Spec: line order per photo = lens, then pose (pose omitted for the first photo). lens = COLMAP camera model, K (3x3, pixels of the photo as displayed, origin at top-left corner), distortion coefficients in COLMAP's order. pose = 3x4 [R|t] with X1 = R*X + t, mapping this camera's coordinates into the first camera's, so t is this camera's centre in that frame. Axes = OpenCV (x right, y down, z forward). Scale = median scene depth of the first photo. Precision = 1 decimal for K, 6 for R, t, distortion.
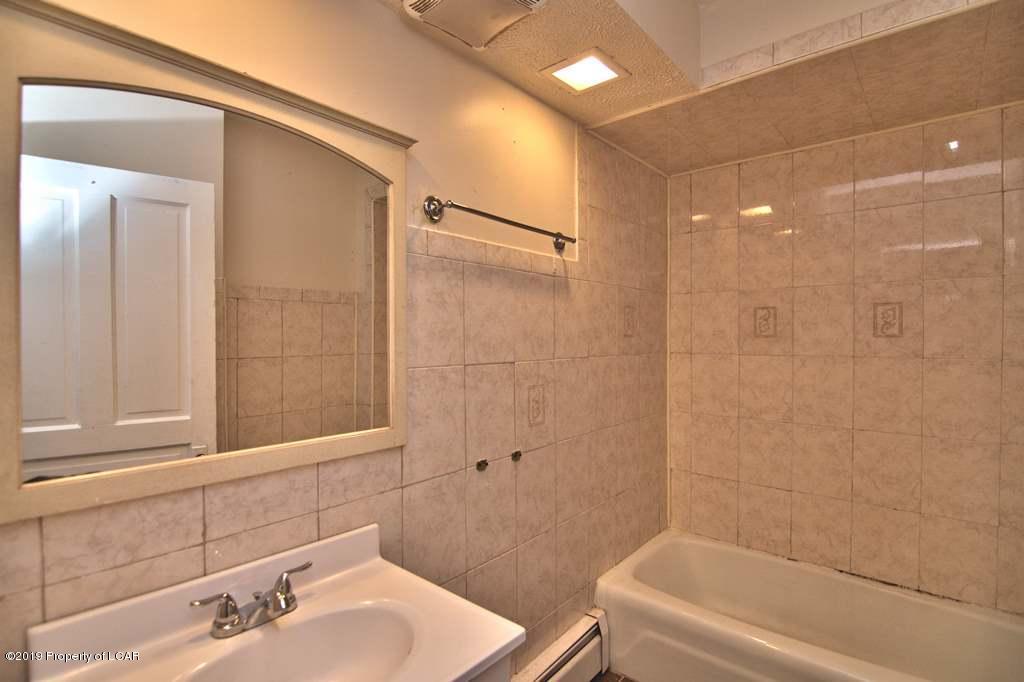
lens RADIAL K [[497.4, 0, 512.6], [0, 497.4, 339.2], [0, 0, 1]] dist [-0.003362, -0.005607]
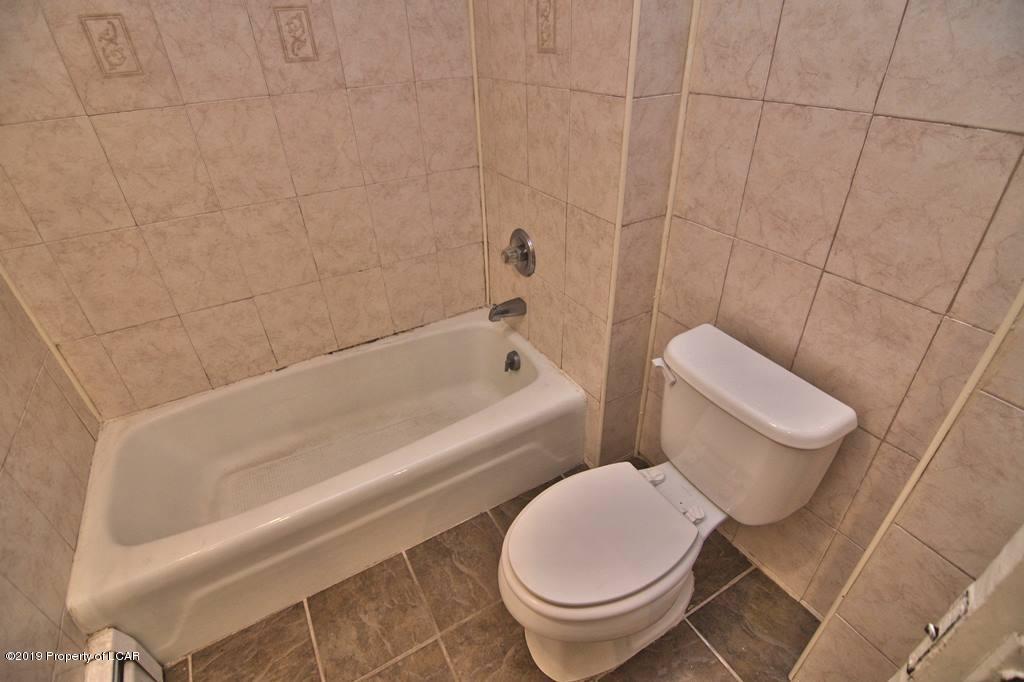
lens RADIAL K [[497.4, 0, 511.9], [0, 497.4, 339.8], [0, 0, 1]] dist [-0.003362, -0.005607]
pose [[0.339686, -0.525287, 0.780184, 0.066009], [0.041618, 0.837089, 0.545481, -0.045728], [-0.939618, -0.152823, 0.306209, 0.403281]]
